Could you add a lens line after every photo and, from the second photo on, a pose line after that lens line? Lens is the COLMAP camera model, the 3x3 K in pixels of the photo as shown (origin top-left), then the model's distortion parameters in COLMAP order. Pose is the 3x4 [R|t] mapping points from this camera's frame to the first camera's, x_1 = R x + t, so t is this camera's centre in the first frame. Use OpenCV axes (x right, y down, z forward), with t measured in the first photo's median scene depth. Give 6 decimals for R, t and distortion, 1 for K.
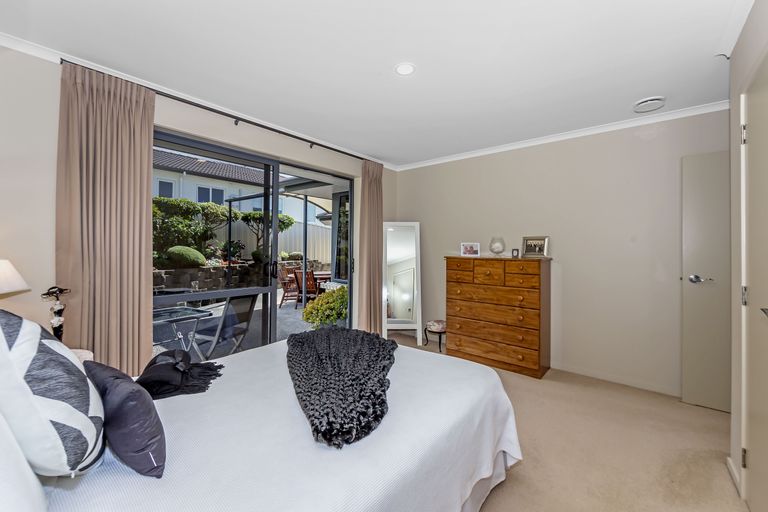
lens RADIAL K [[313.9, 0, 383.7], [0, 313.9, 248.1], [0, 0, 1]] dist [-0.000178, -0.000012]
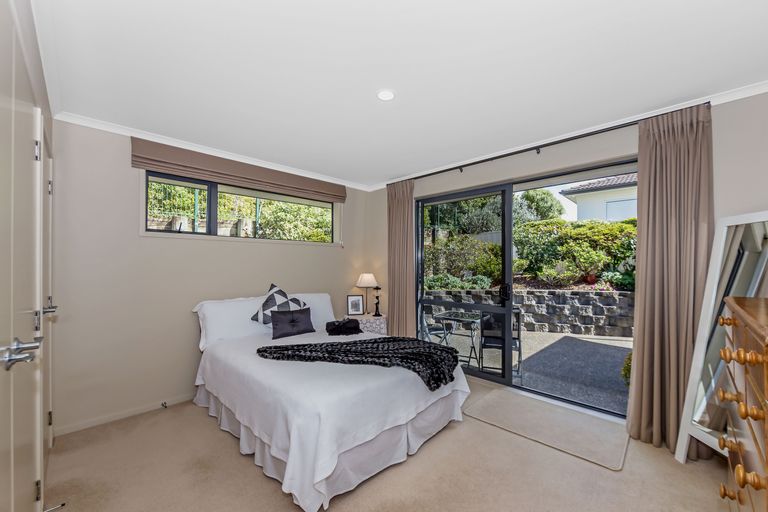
lens RADIAL K [[319.1, 0, 383.5], [0, 319.1, 270.4], [0, 0, 1]] dist [0.000031, -0.000001]
pose [[-0.080351, -0.005026, -0.996754, 0.842368], [0.005751, 0.999968, -0.005506, 0.010823], [0.996750, -0.006174, -0.080319, 0.785942]]
